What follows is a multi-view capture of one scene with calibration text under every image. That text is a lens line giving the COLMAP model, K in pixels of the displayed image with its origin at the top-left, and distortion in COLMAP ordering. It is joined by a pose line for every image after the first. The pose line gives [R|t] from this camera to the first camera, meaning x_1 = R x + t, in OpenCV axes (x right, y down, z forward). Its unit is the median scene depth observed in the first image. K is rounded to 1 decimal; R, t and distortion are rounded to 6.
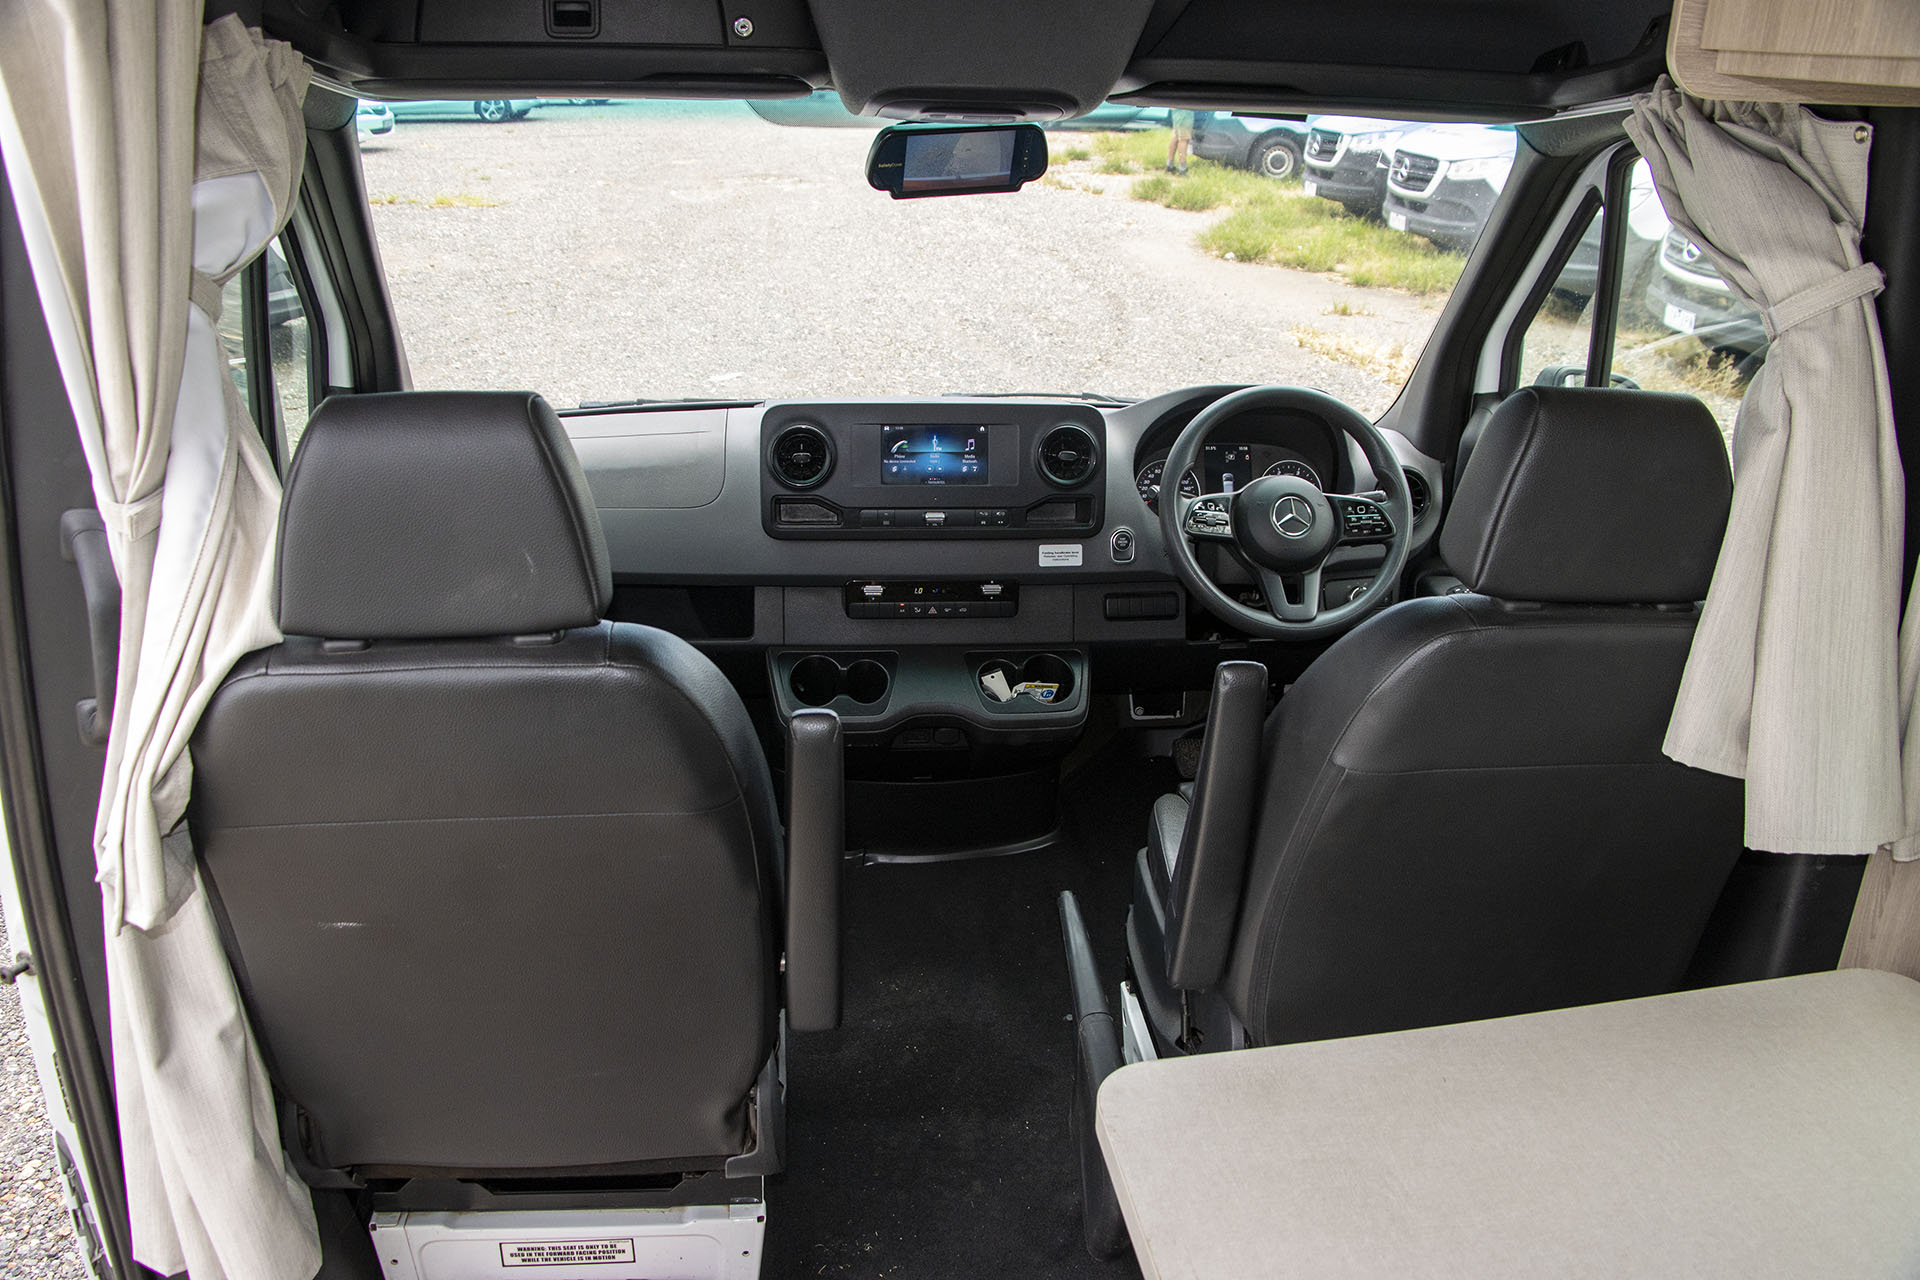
lens RADIAL K [[1641.1, 0, 960.0], [0, 1641.1, 640.0], [0, 0, 1]] dist [-0.133197, 0.013078]
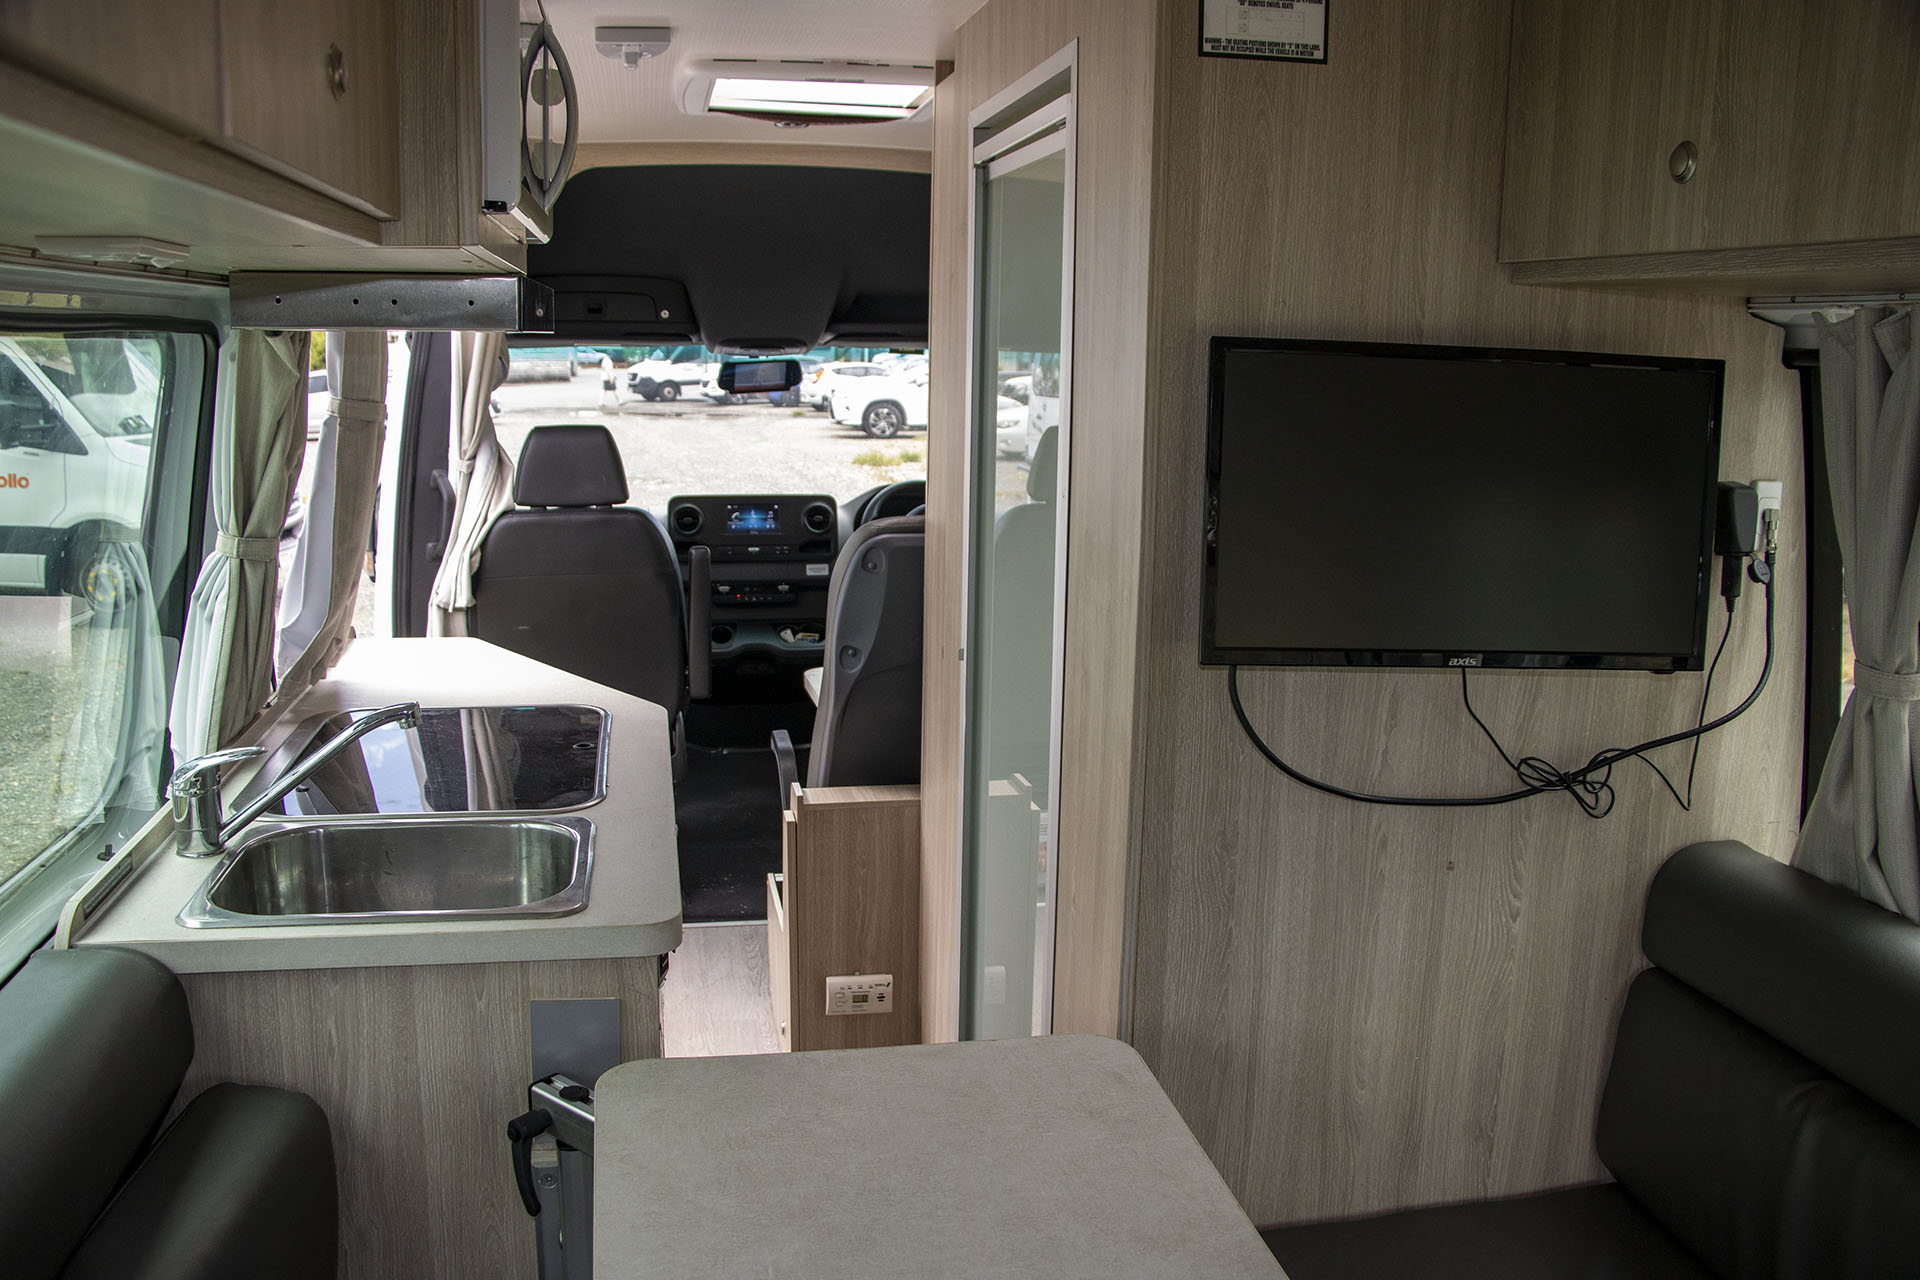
lens RADIAL K [[1641.1, 0, 960.0], [0, 1641.1, 640.0], [0, 0, 1]] dist [-0.133197, 0.013078]
pose [[0.995891, -0.029068, 0.085773, 0.063087], [0.044815, 0.981178, -0.187833, 0.435146], [-0.078698, 0.190905, 0.978449, -1.003077]]
